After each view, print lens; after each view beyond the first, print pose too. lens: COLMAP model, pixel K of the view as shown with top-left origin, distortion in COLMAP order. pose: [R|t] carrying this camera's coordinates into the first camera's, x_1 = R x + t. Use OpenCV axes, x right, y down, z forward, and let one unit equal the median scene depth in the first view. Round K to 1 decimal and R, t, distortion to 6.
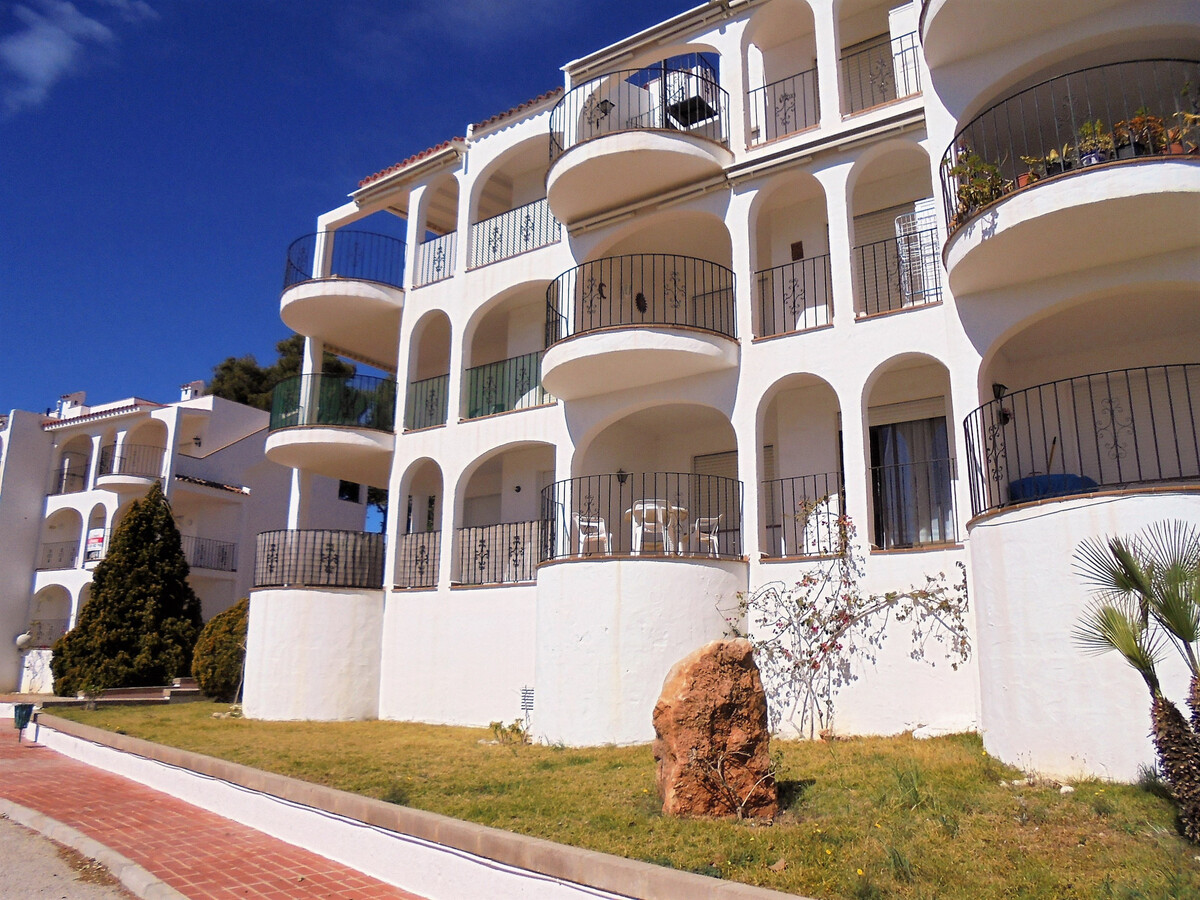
lens RADIAL K [[899.9, 0, 596.3], [0, 899.9, 502.8], [0, 0, 1]] dist [-0.135207, 0.141185]
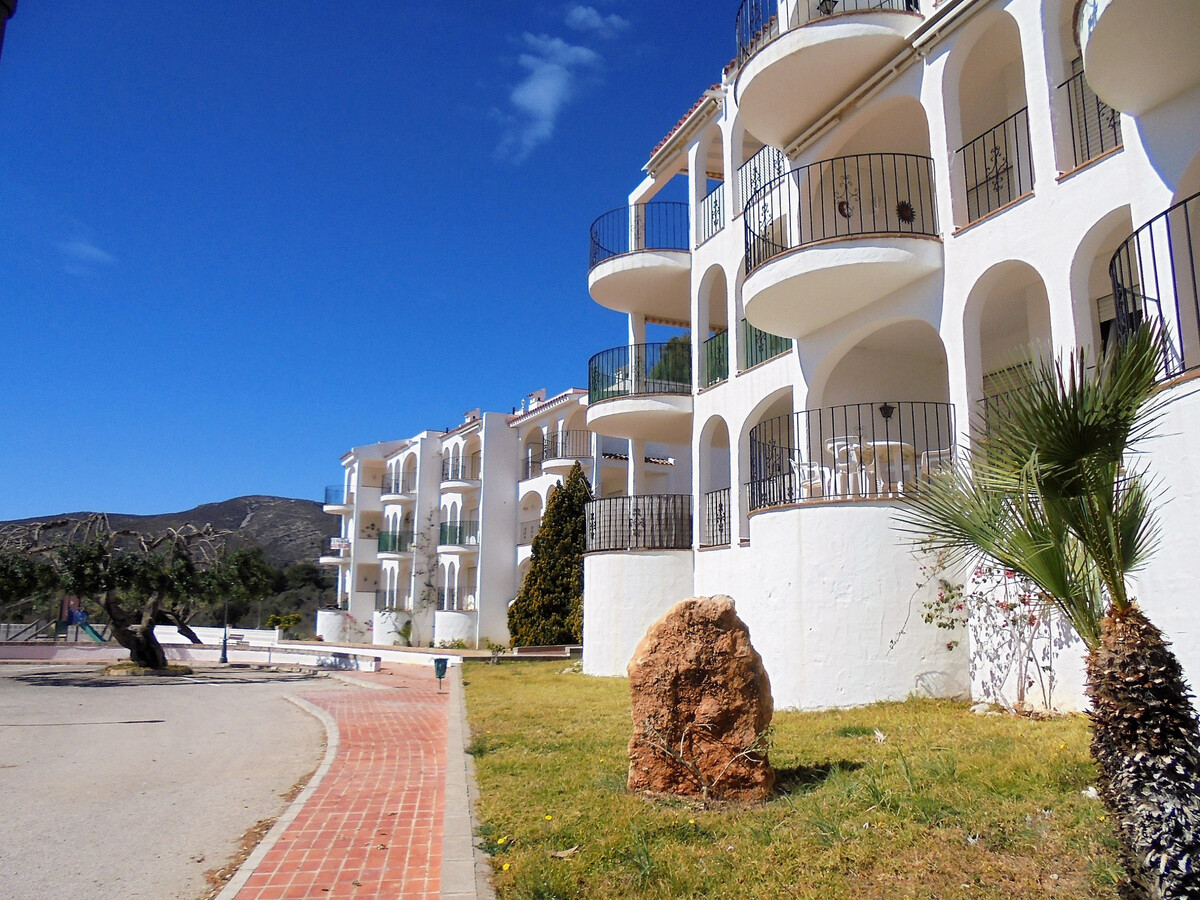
lens RADIAL K [[896.0, 0, 599.9], [0, 896.0, 501.1], [0, 0, 1]] dist [-0.128726, 0.065830]
pose [[0.841228, -0.073712, -0.535633, 0.229654], [0.098474, 0.994982, 0.017730, 0.014448], [0.531638, -0.067661, 0.844265, 0.090322]]
